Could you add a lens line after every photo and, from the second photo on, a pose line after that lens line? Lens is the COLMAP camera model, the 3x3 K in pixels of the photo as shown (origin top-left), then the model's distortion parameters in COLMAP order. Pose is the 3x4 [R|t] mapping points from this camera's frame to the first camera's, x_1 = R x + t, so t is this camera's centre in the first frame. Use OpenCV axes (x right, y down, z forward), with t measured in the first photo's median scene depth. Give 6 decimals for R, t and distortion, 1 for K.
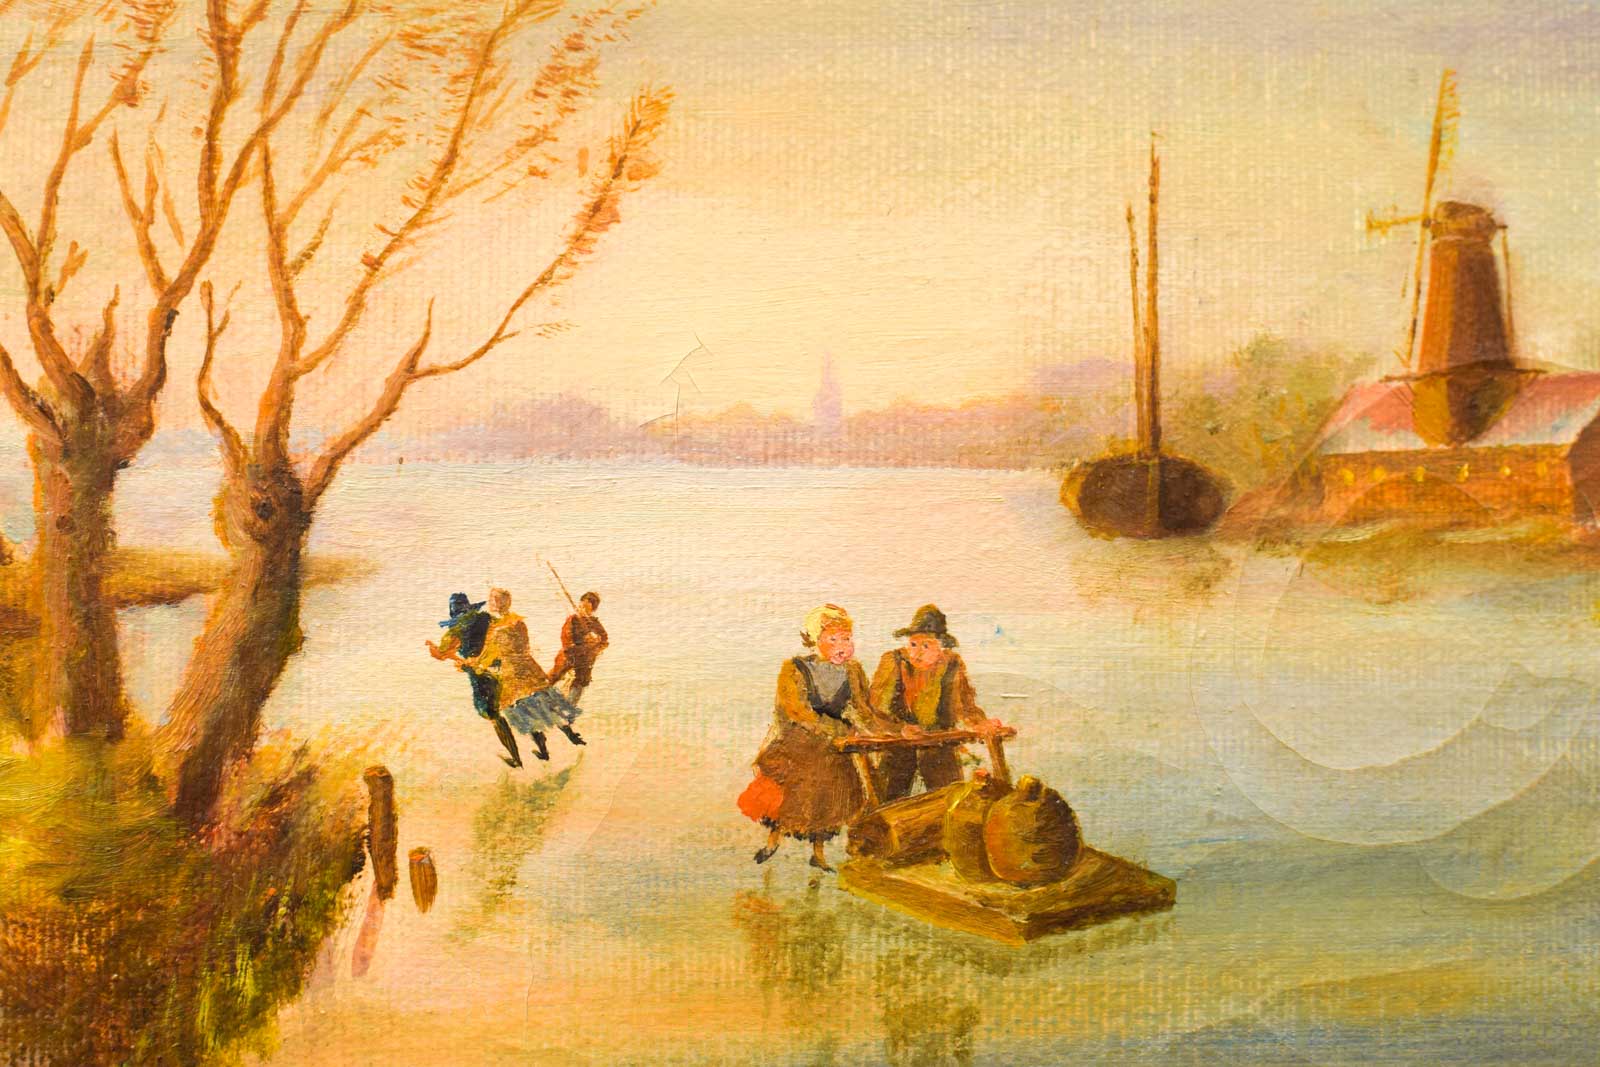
lens RADIAL K [[2458.9, 0, 805.1], [0, 2458.9, 526.9], [0, 0, 1]] dist [-0.171048, 0.000000]
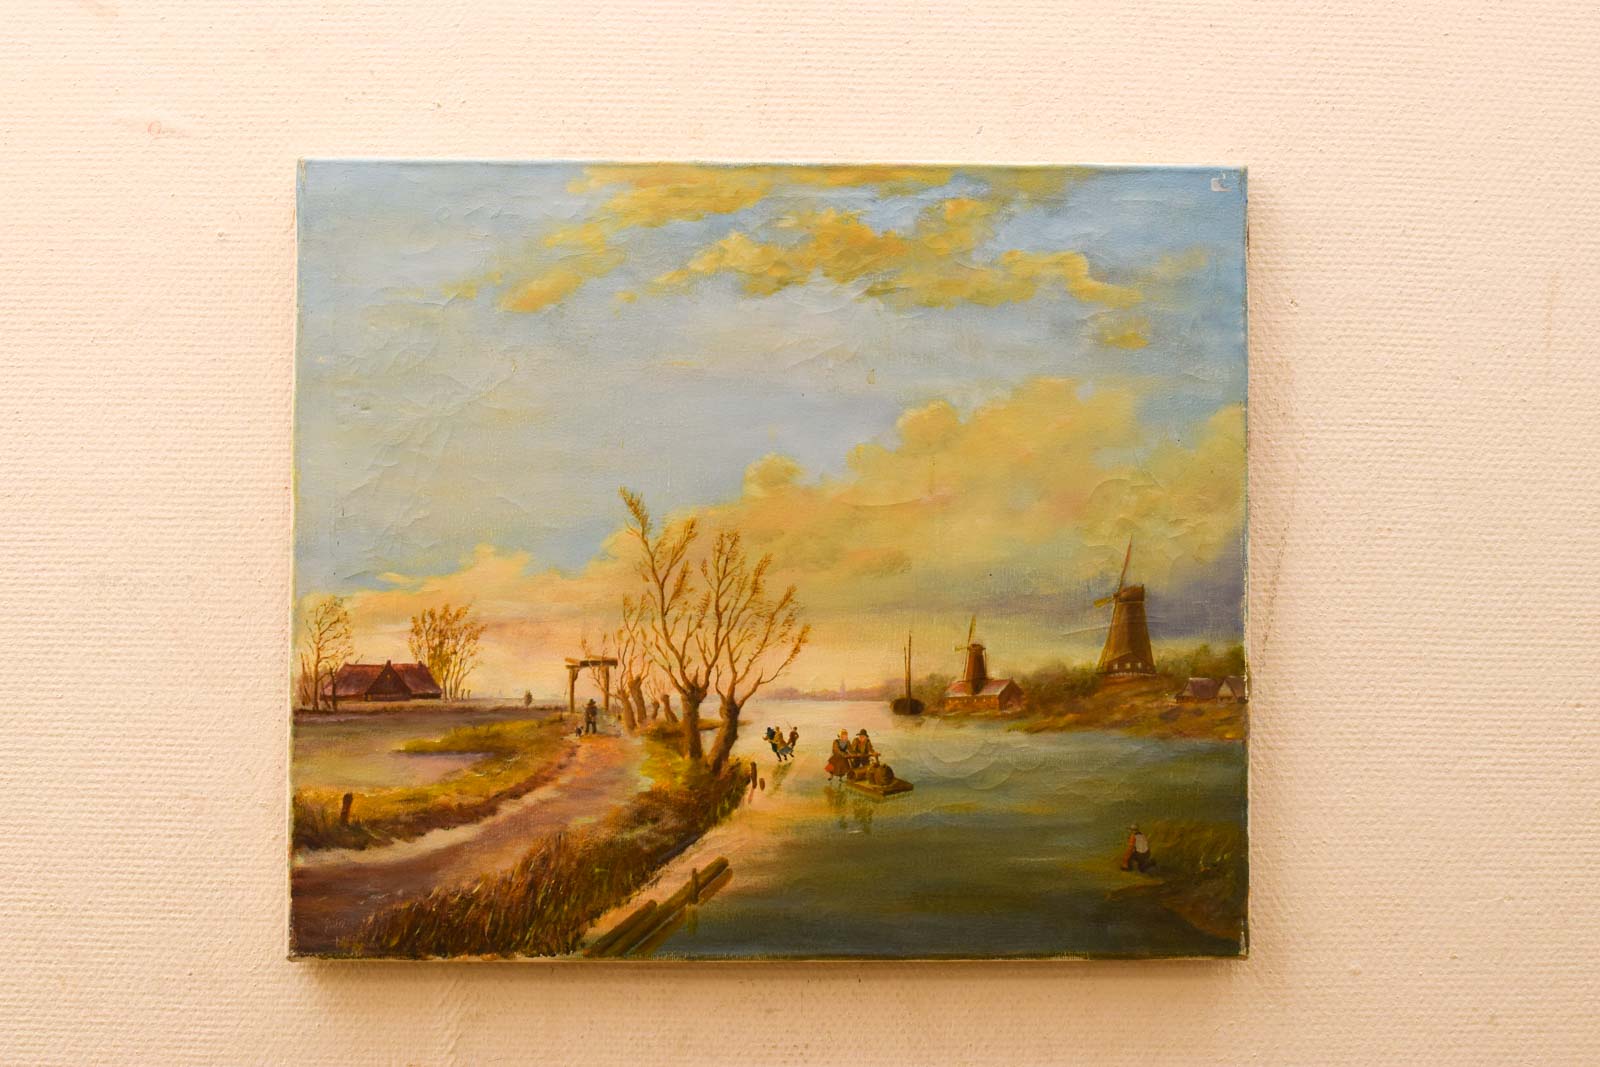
lens RADIAL K [[2458.9, 0, 799.1], [0, 2458.9, 532.9], [0, 0, 1]] dist [-0.171048, 0.000000]
pose [[0.996492, -0.014289, -0.082462, 0.337195], [0.008535, 0.997531, -0.069709, -0.018606], [0.083255, 0.068761, 0.994153, -3.981202]]
